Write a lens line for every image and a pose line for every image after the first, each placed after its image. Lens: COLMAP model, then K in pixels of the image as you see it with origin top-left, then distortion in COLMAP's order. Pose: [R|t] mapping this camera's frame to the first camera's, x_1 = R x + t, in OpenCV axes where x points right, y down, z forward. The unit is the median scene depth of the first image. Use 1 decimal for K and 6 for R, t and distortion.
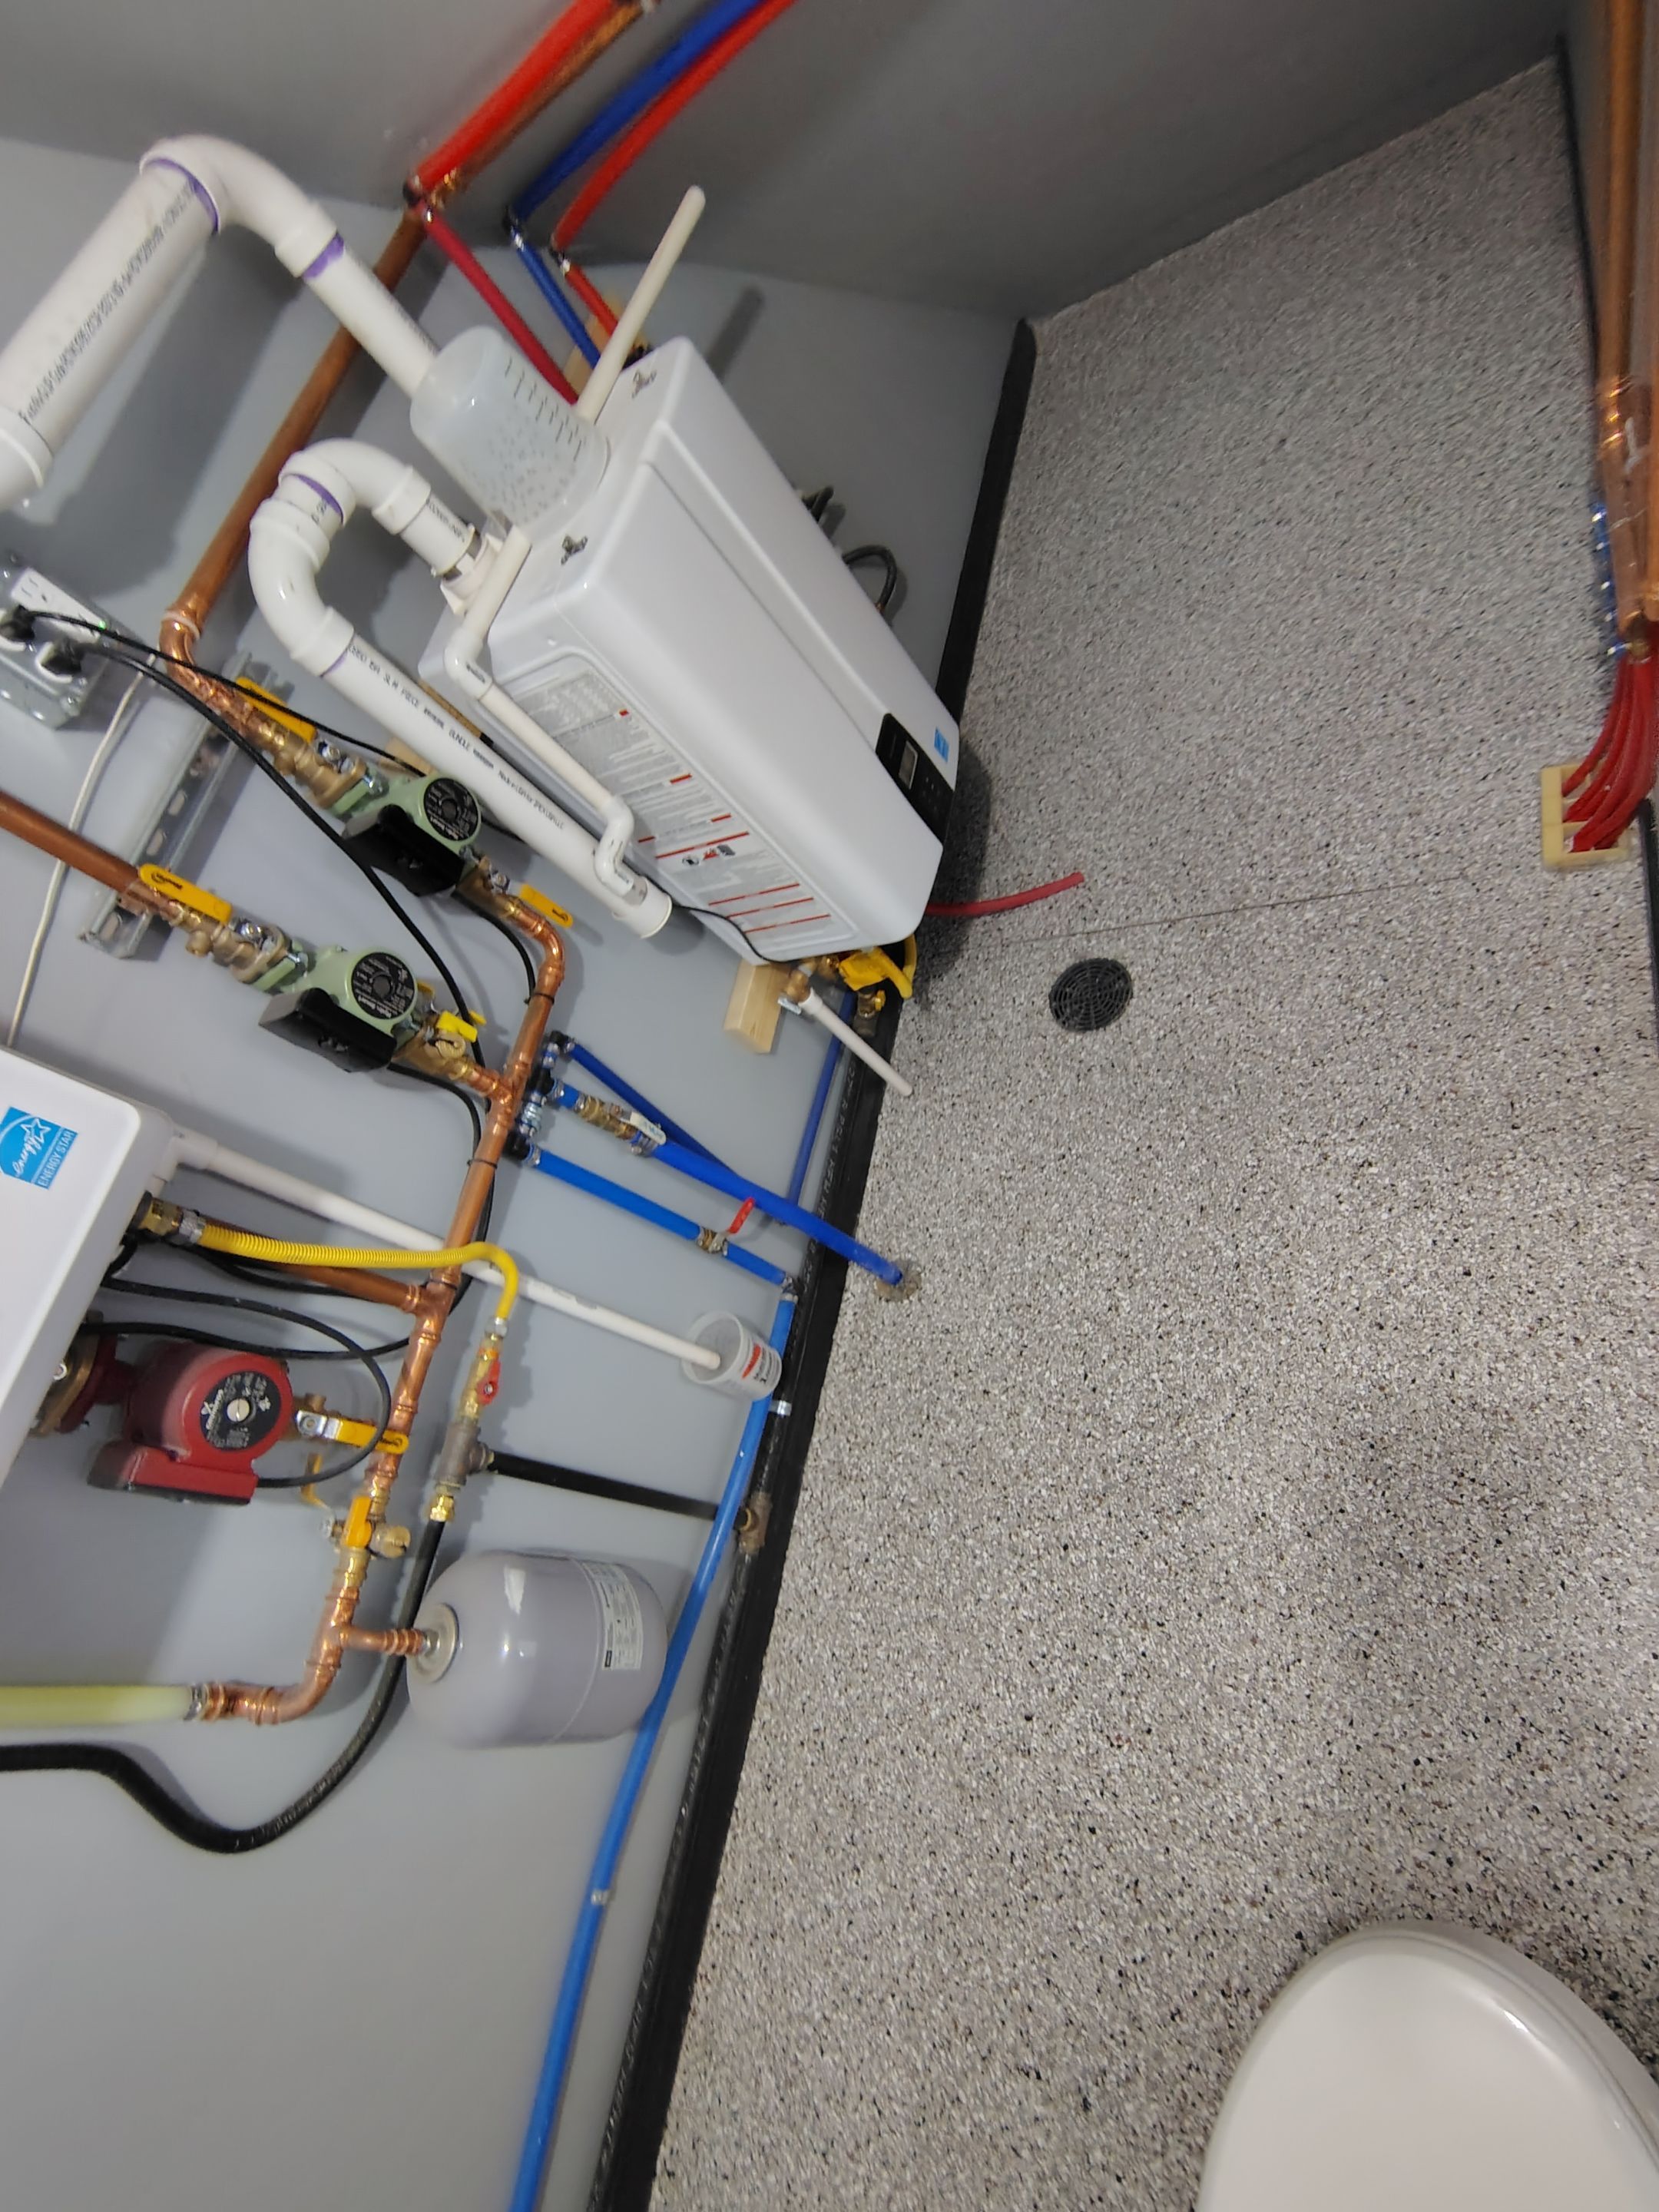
lens RADIAL K [[1033.4, 0, 826.2], [0, 1033.4, 1102.7], [0, 0, 1]] dist [-0.009791, 0.003674]
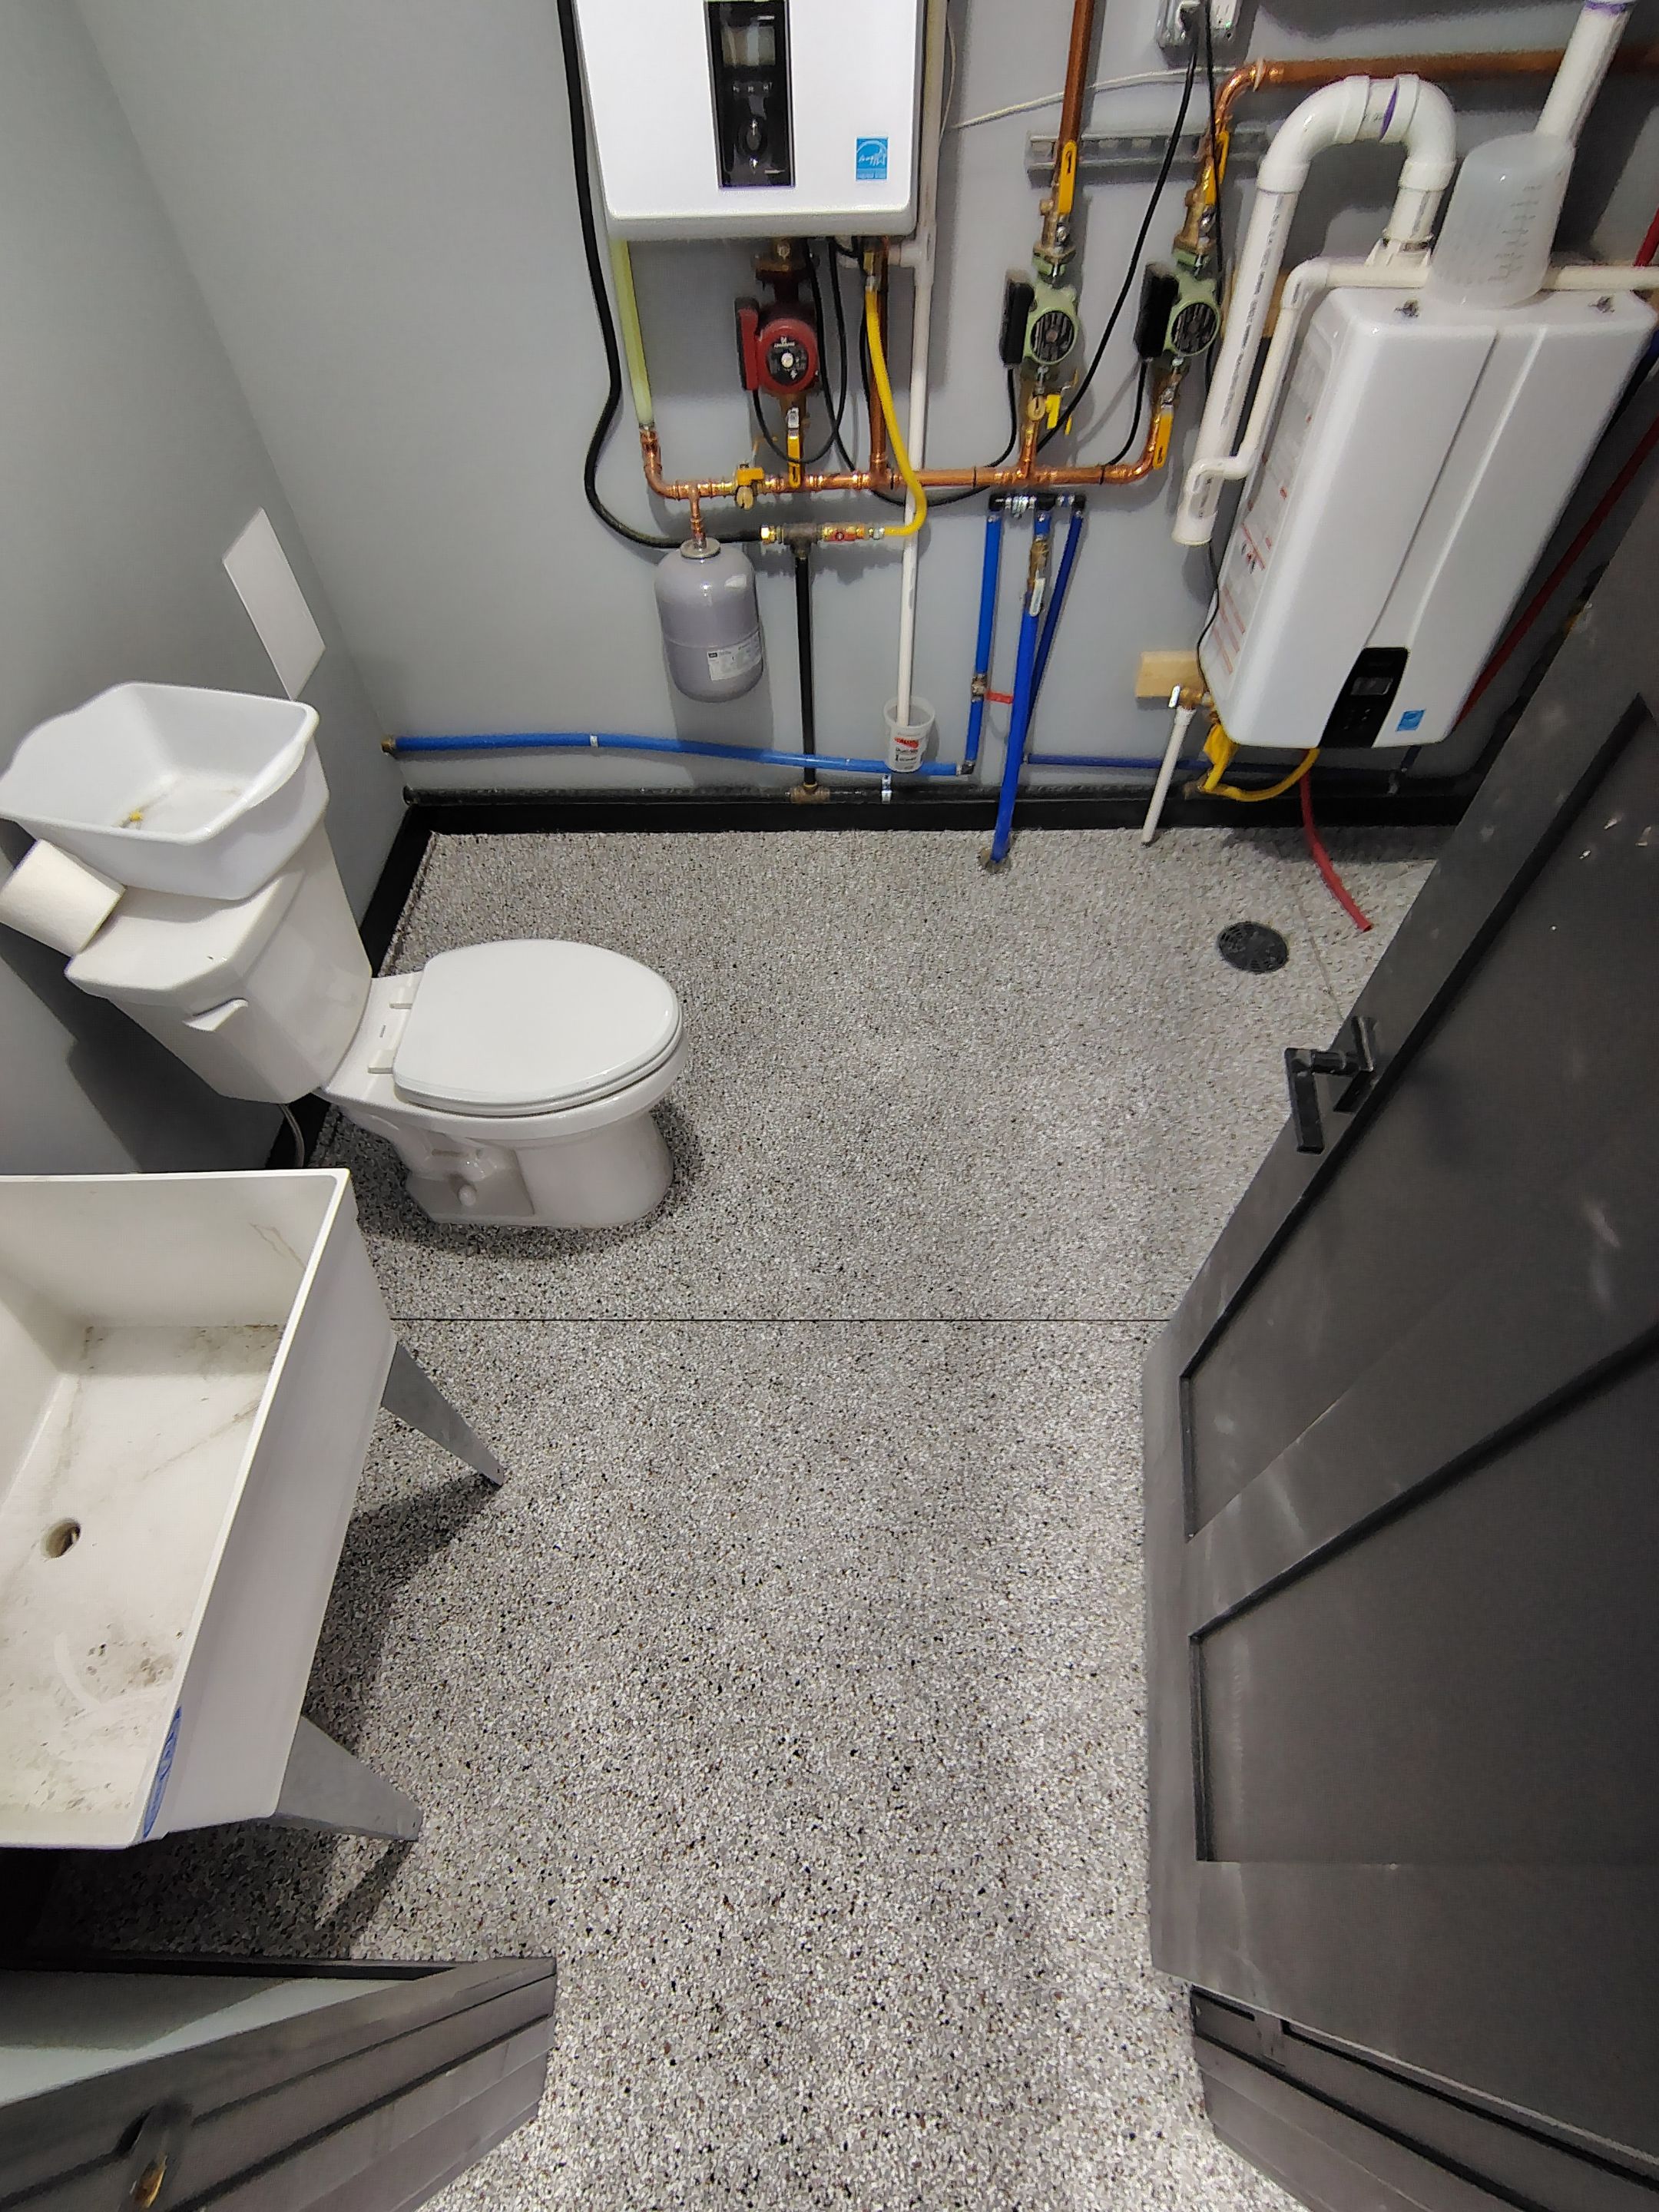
lens RADIAL K [[1033.4, 0, 829.7], [0, 1033.4, 1100.1], [0, 0, 1]] dist [-0.009791, 0.003674]
pose [[0.211985, 0.976270, -0.044274, 0.533185], [-0.894151, 0.212039, 0.394378, -0.139391], [0.394407, -0.044014, 0.917881, -0.466273]]
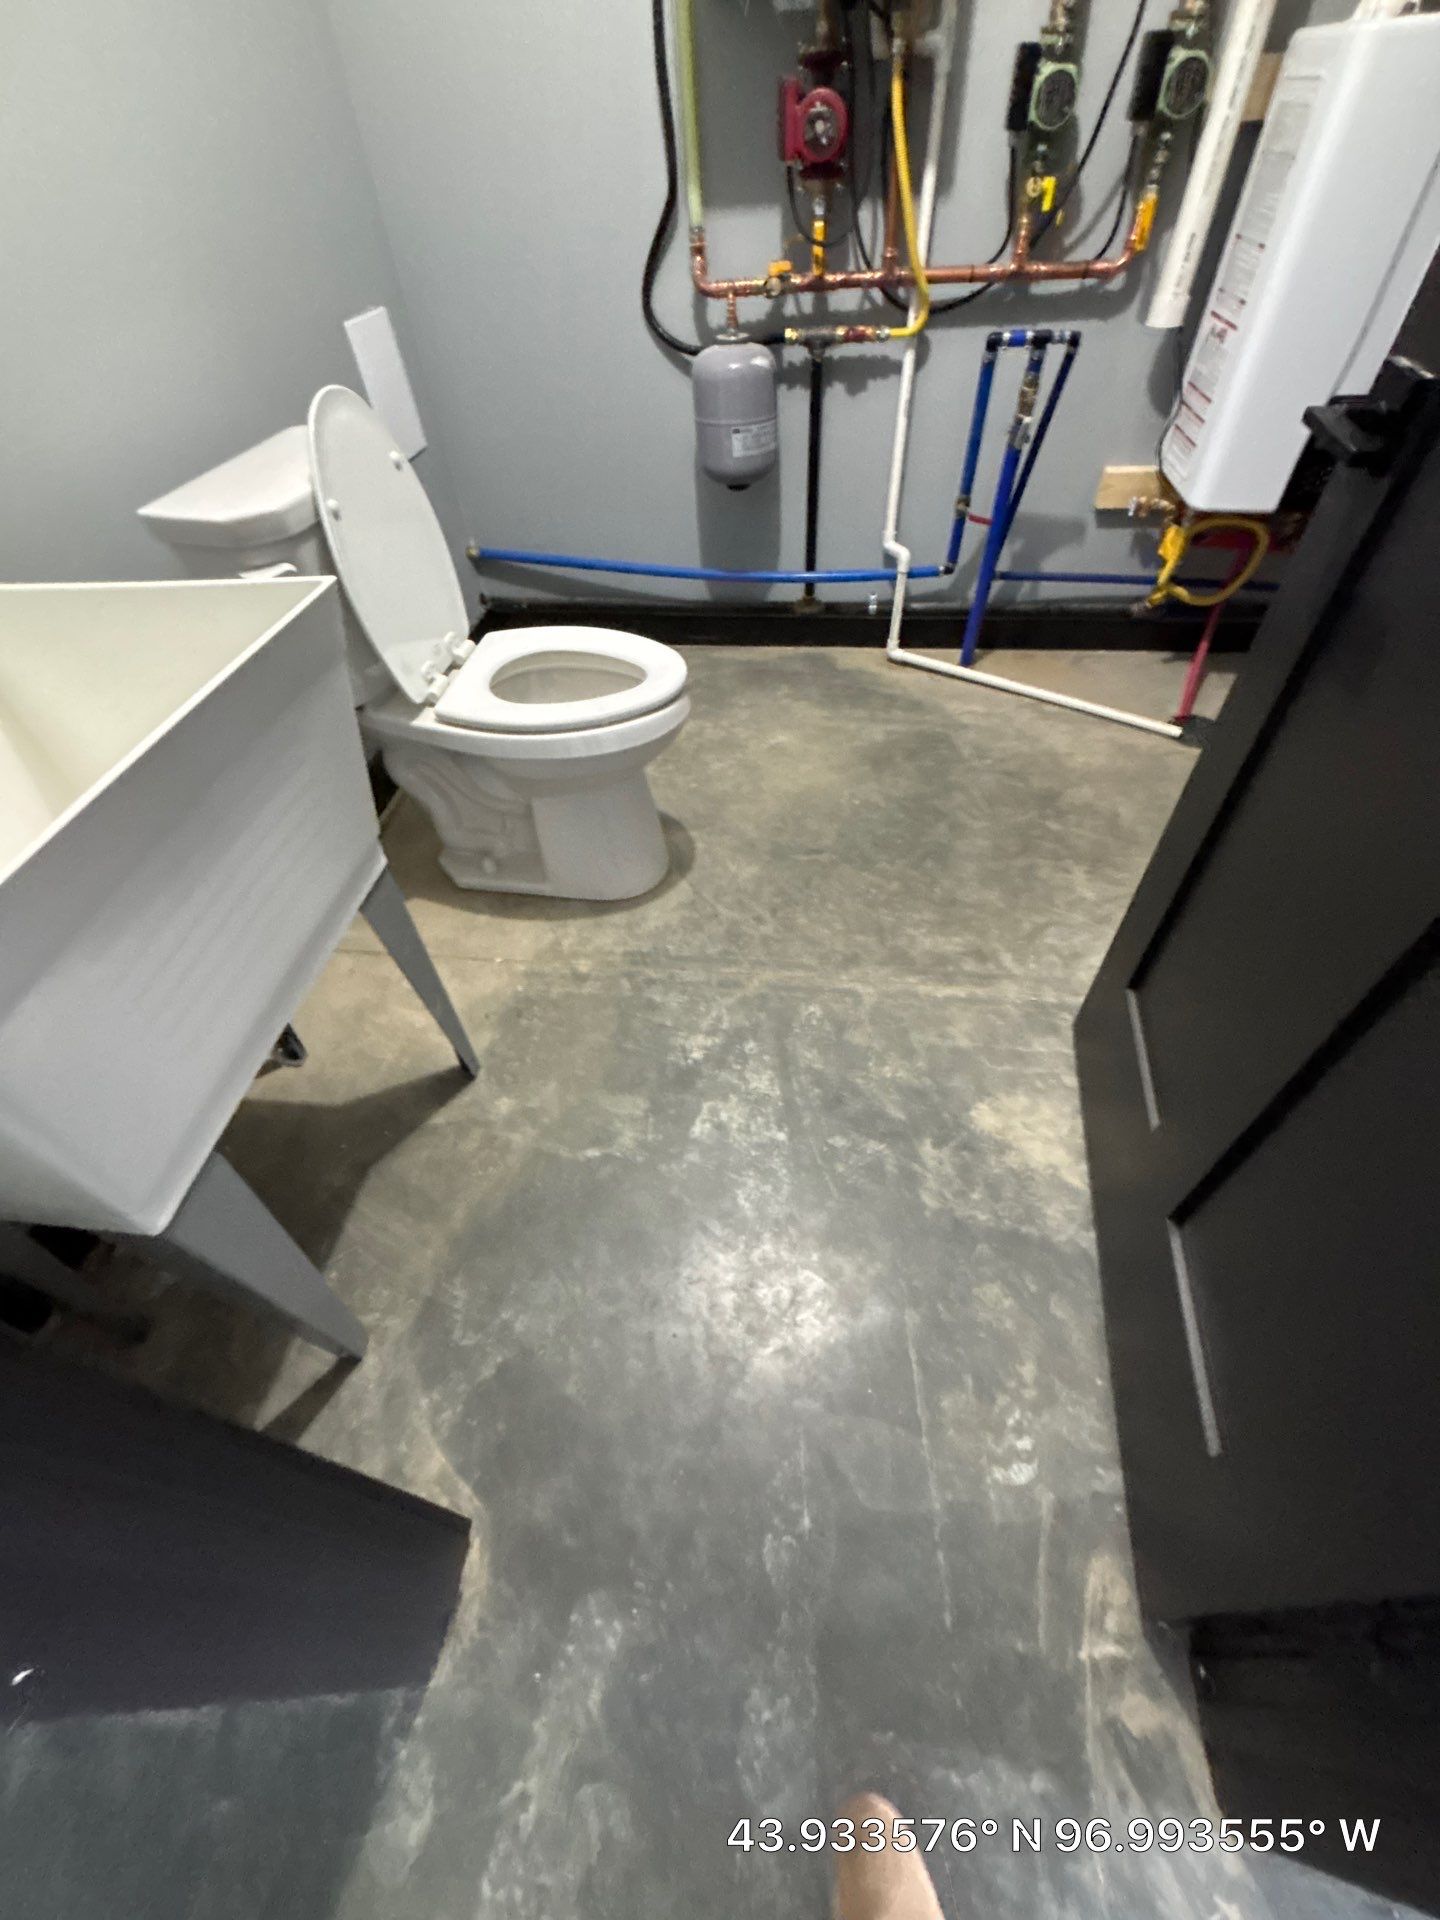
lens RADIAL K [[773.0, 0, 727.3], [0, 773.0, 973.2], [0, 0, 1]] dist [-0.004485, 0.000659]
pose [[0.138544, 0.980274, -0.140958, 0.885850], [-0.870671, 0.188388, 0.454360, 0.046752], [0.471952, 0.059780, 0.879595, -0.257663]]
